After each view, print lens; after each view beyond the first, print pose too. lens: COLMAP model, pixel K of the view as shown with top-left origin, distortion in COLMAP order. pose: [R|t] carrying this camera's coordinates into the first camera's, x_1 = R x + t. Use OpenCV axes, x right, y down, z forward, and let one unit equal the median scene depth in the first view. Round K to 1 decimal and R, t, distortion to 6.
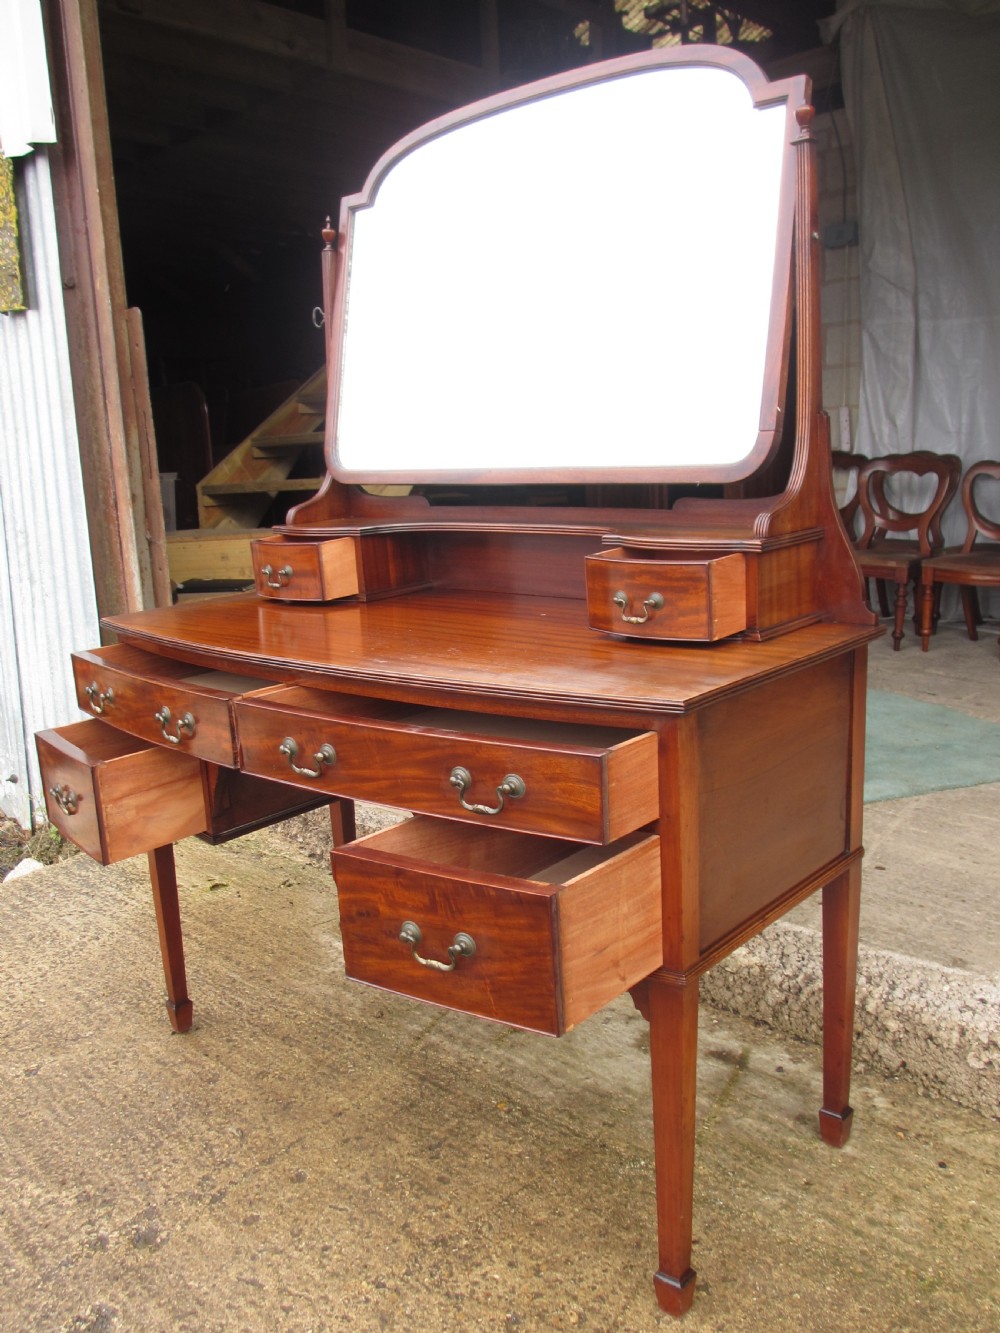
lens RADIAL K [[1136.0, 0, 496.2], [0, 1136.0, 658.6], [0, 0, 1]] dist [-0.036294, 0.009649]
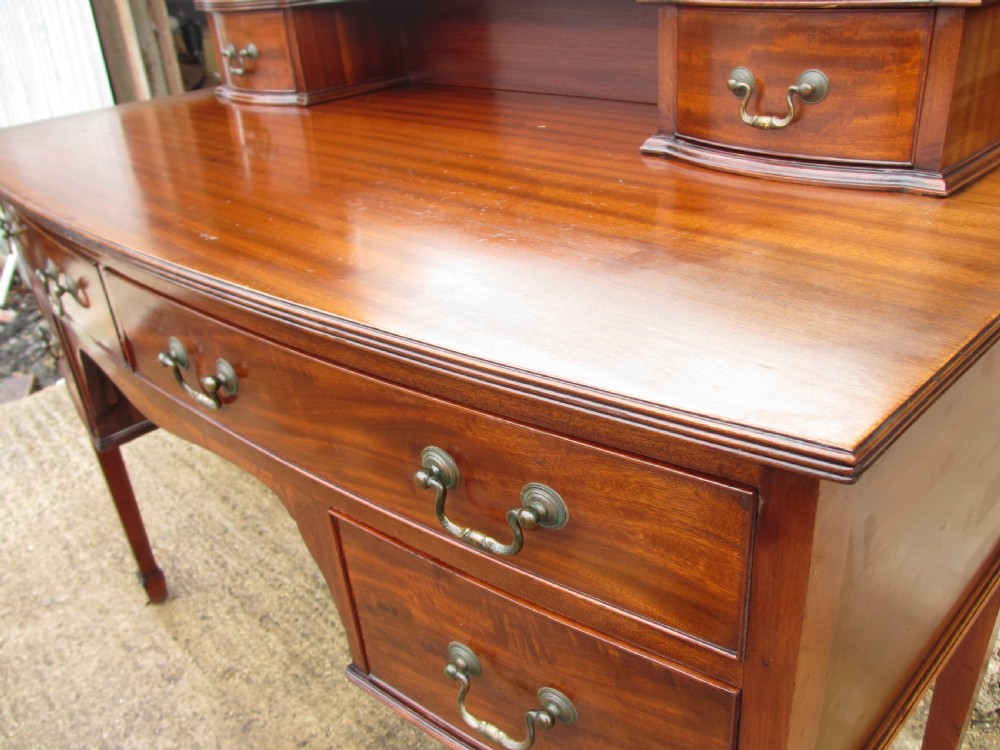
lens RADIAL K [[846.7, 0, 500.0], [0, 846.7, 375.0], [0, 0, 1]] dist [-0.046924, 0.018241]
pose [[0.997914, 0.005184, -0.064347, 0.049089], [0.012934, 0.960503, 0.277970, -0.036703], [0.063247, -0.278223, 0.958432, 0.506098]]
